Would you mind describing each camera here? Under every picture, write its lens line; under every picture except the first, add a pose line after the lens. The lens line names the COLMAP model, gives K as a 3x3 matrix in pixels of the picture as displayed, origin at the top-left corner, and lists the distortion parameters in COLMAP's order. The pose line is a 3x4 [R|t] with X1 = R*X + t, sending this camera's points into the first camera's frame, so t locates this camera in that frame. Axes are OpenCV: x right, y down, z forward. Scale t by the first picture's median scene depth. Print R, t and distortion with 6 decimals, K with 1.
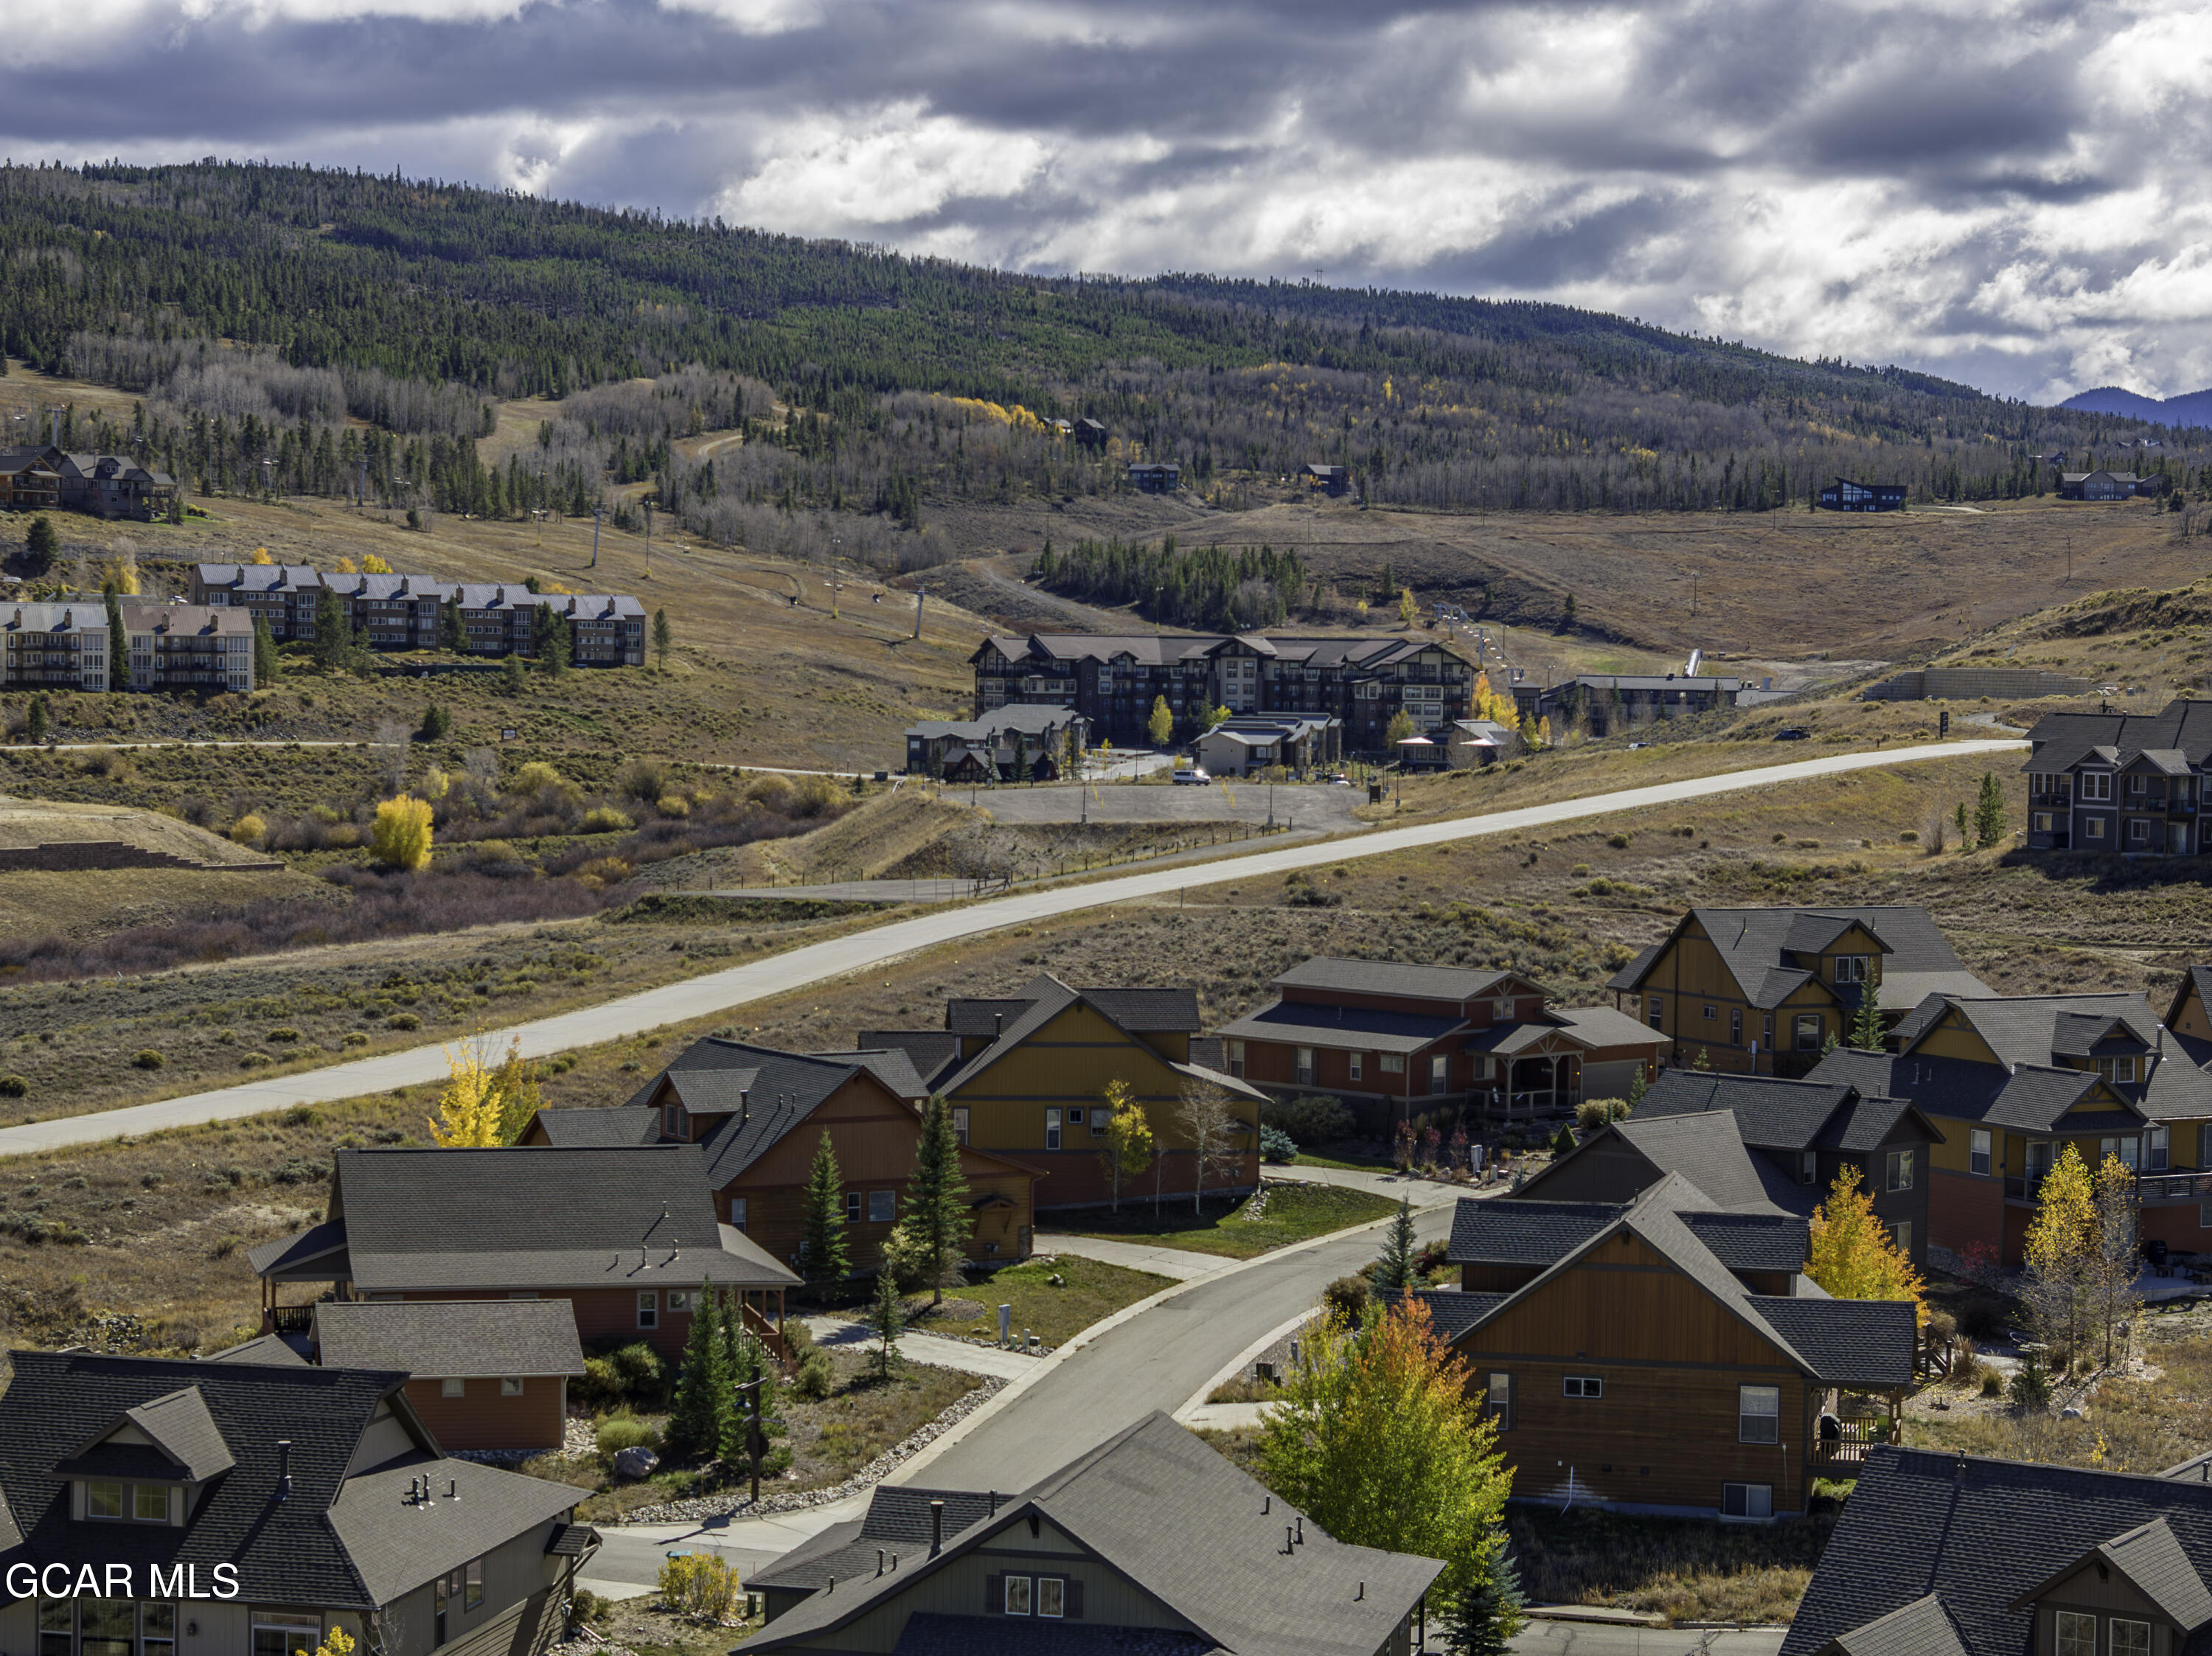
lens RADIAL K [[4463.1, 0, 1106.0], [0, 4463.1, 828.0], [0, 0, 1]] dist [-0.186469, 1.449823]
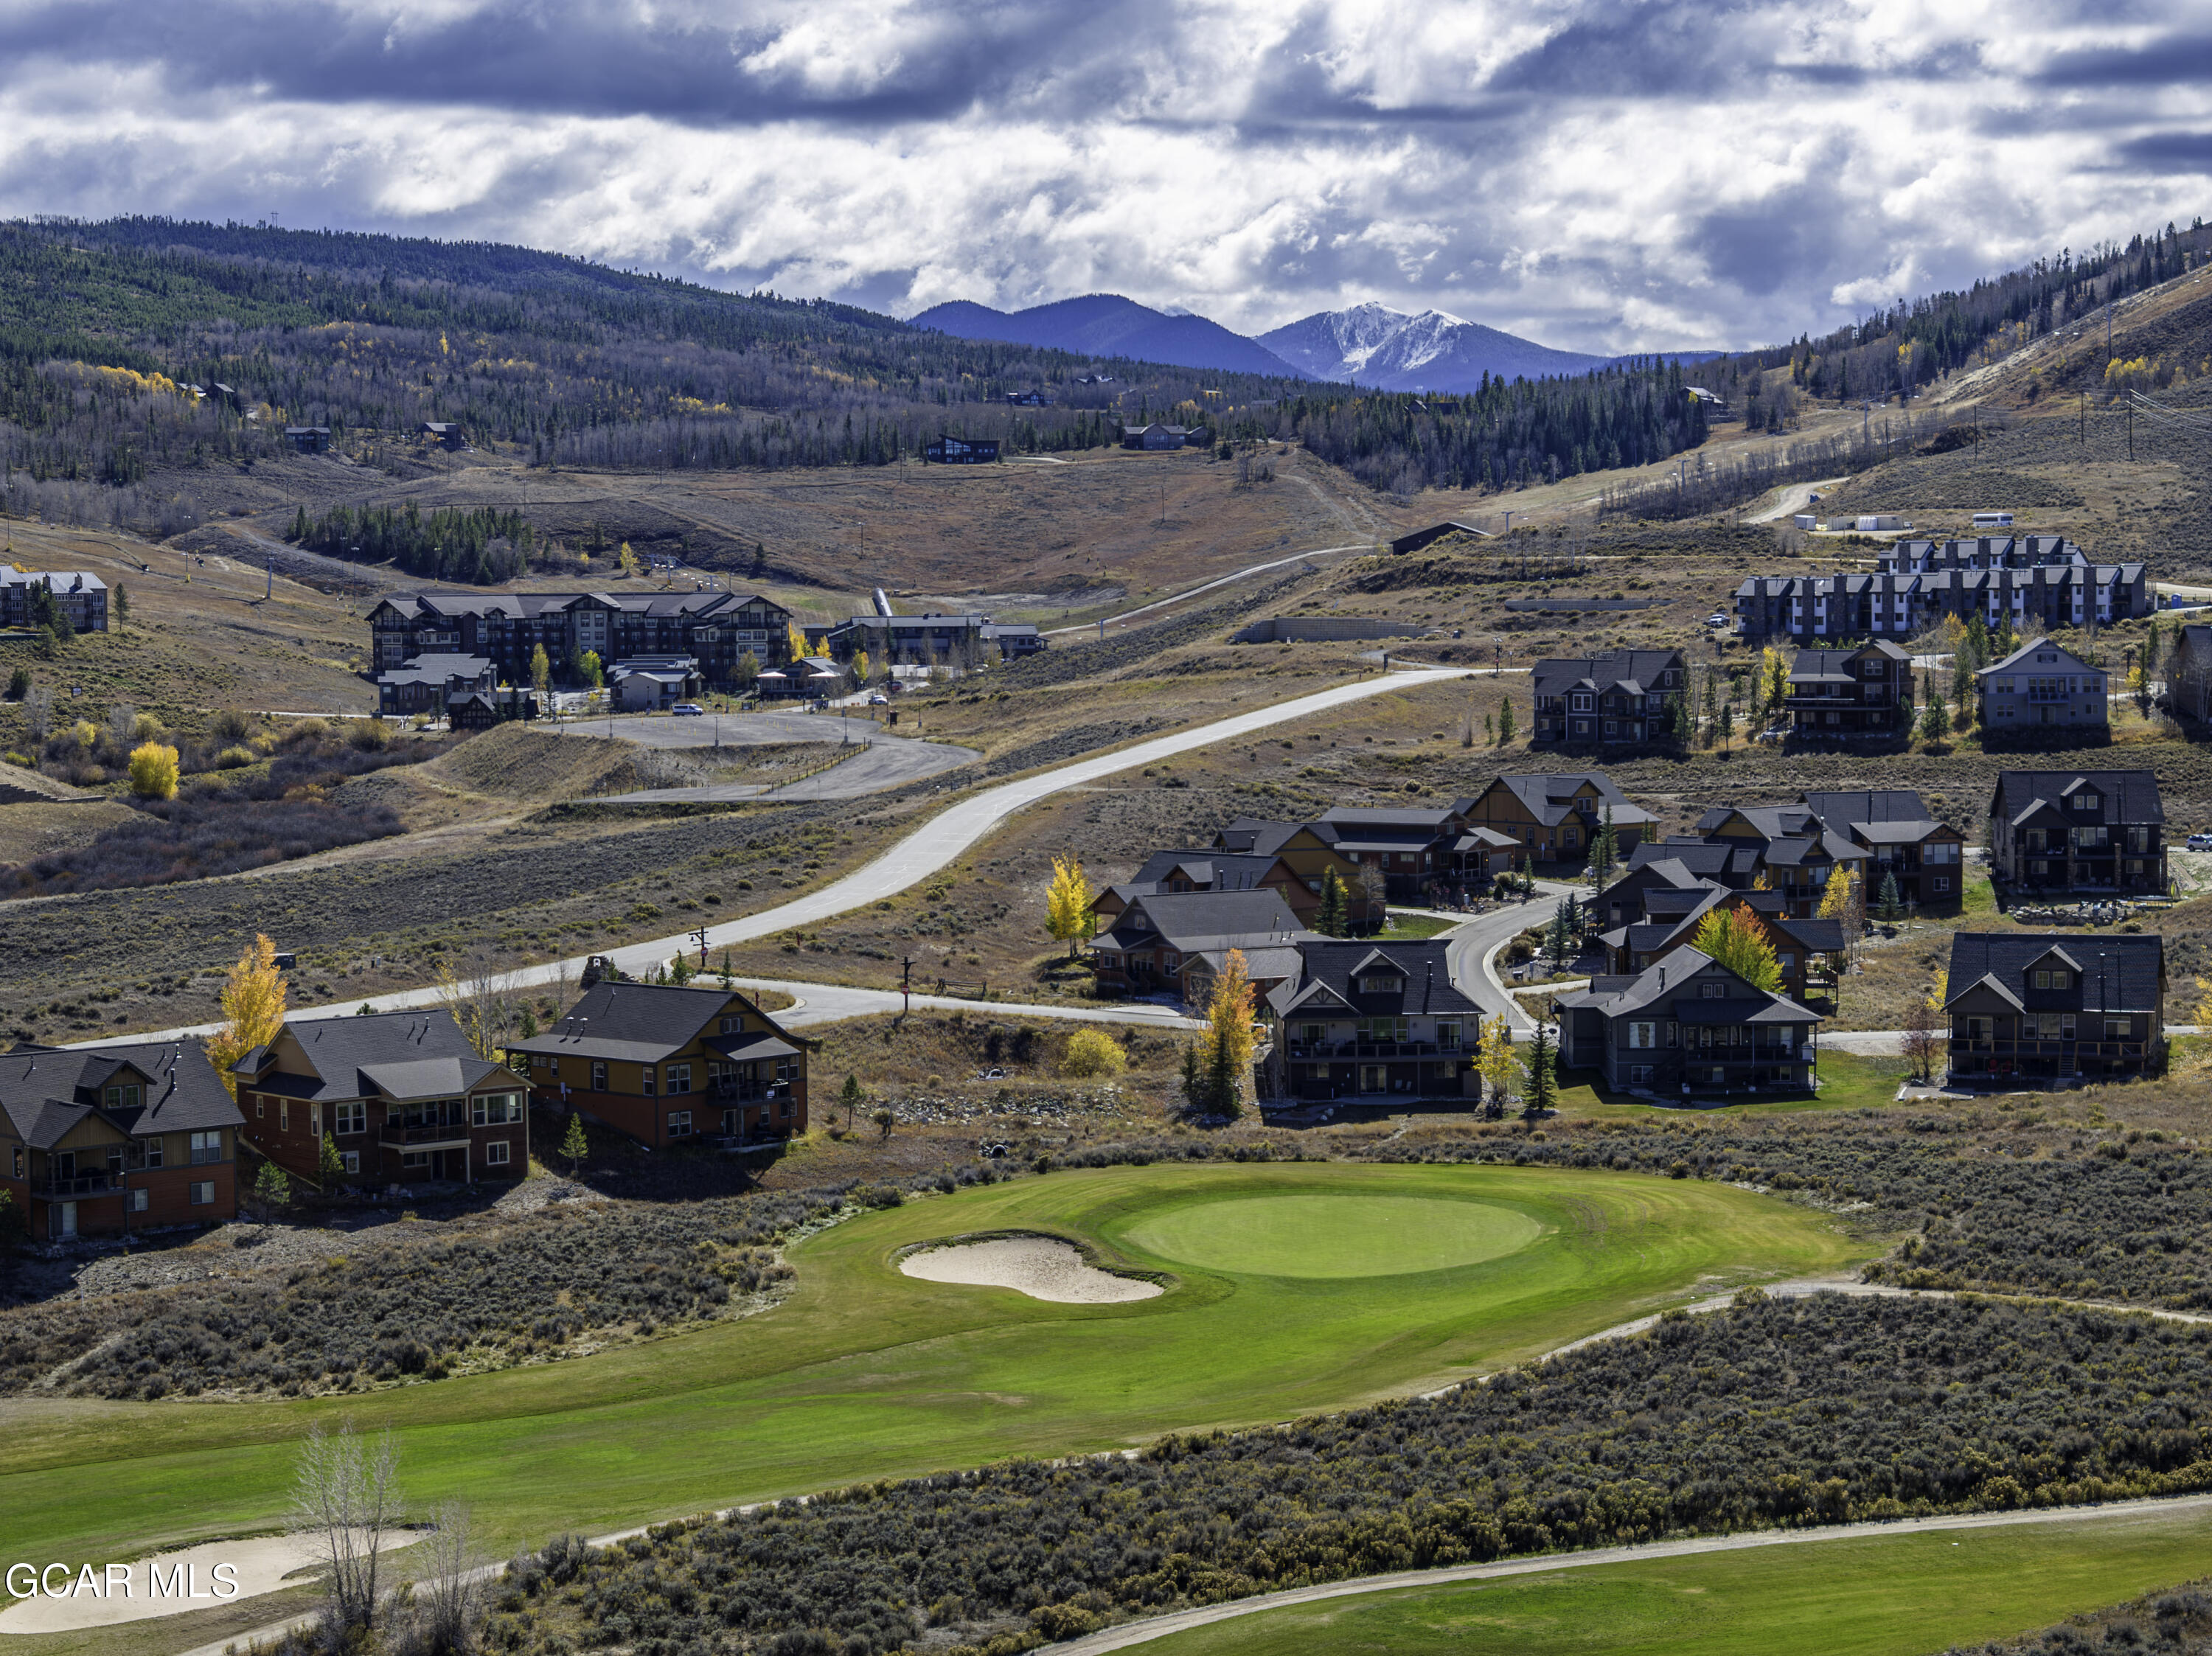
lens RADIAL K [[4463.1, 0, 1106.0], [0, 4463.1, 828.0], [0, 0, 1]] dist [-0.186469, 1.449823]
pose [[0.966242, -0.037127, 0.254947, -0.118524], [0.032001, 0.999194, 0.024225, -0.002613], [-0.255641, -0.015249, 0.966652, -0.183369]]
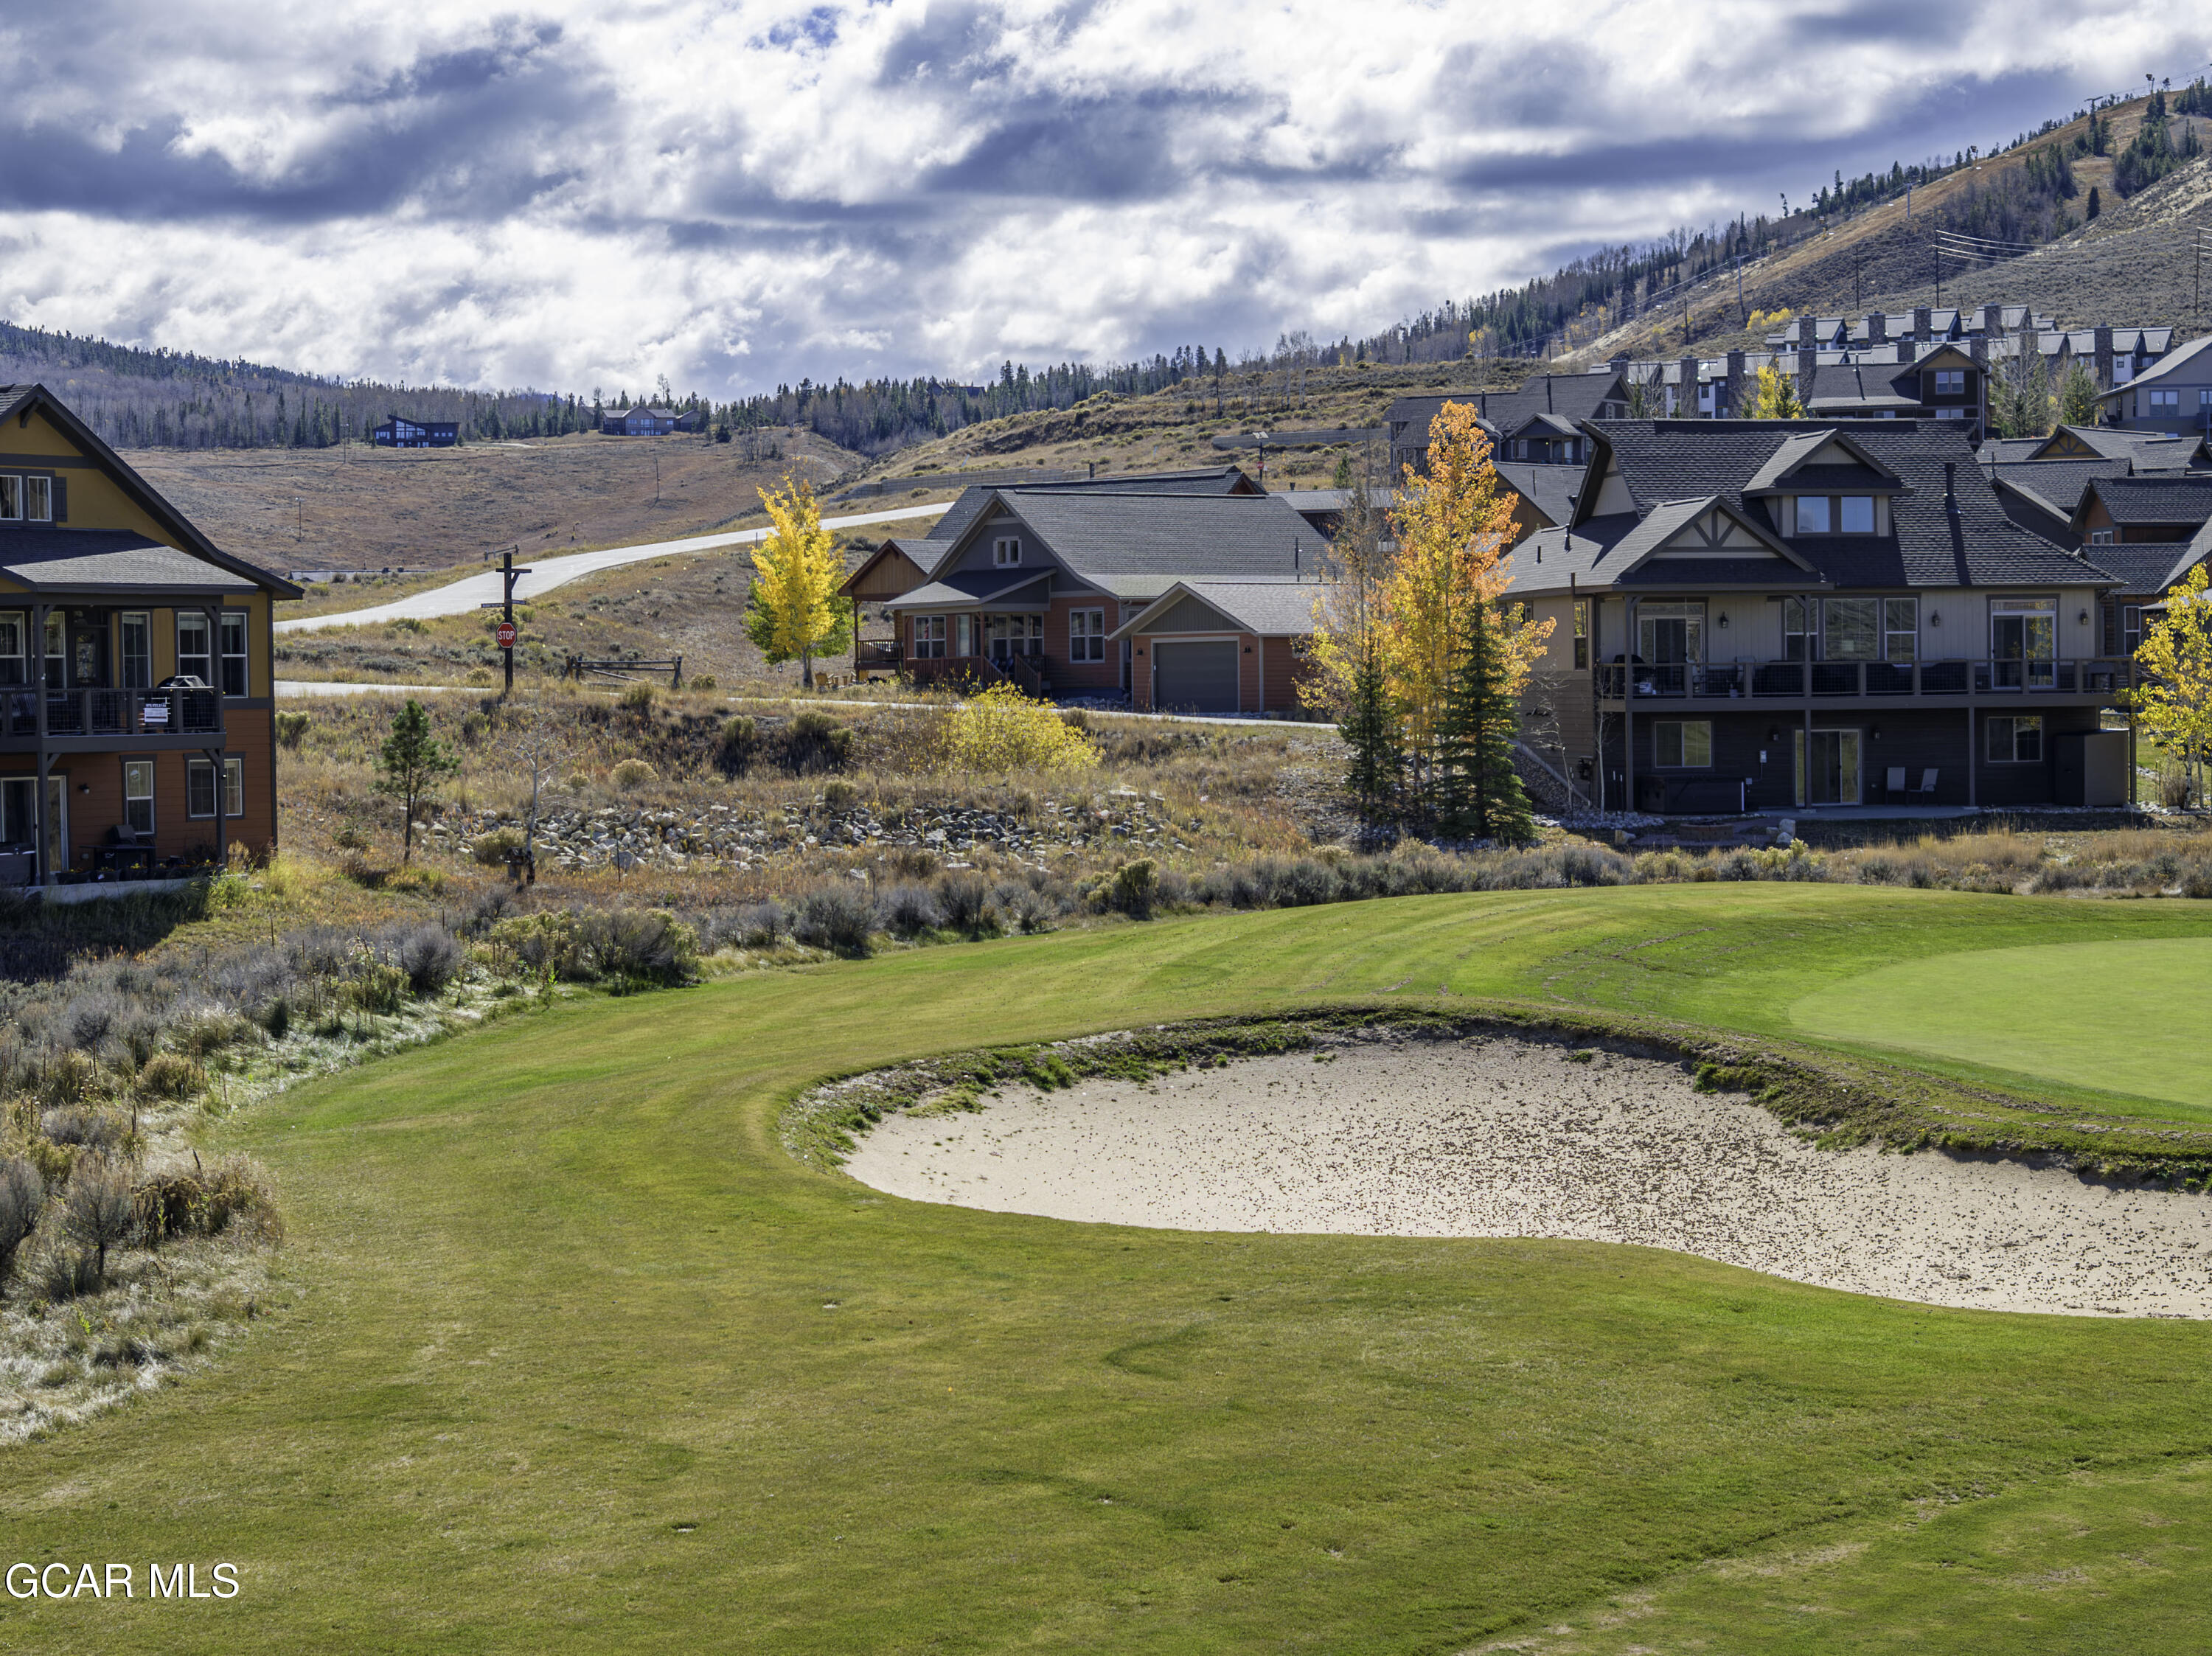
lens RADIAL K [[4463.1, 0, 1106.0], [0, 4463.1, 828.0], [0, 0, 1]] dist [-0.186469, 1.449823]
pose [[0.925603, -0.038568, 0.376526, -0.083067], [0.040646, 0.999171, 0.002426, 0.022933], [-0.376307, 0.013059, 0.926403, 0.008484]]
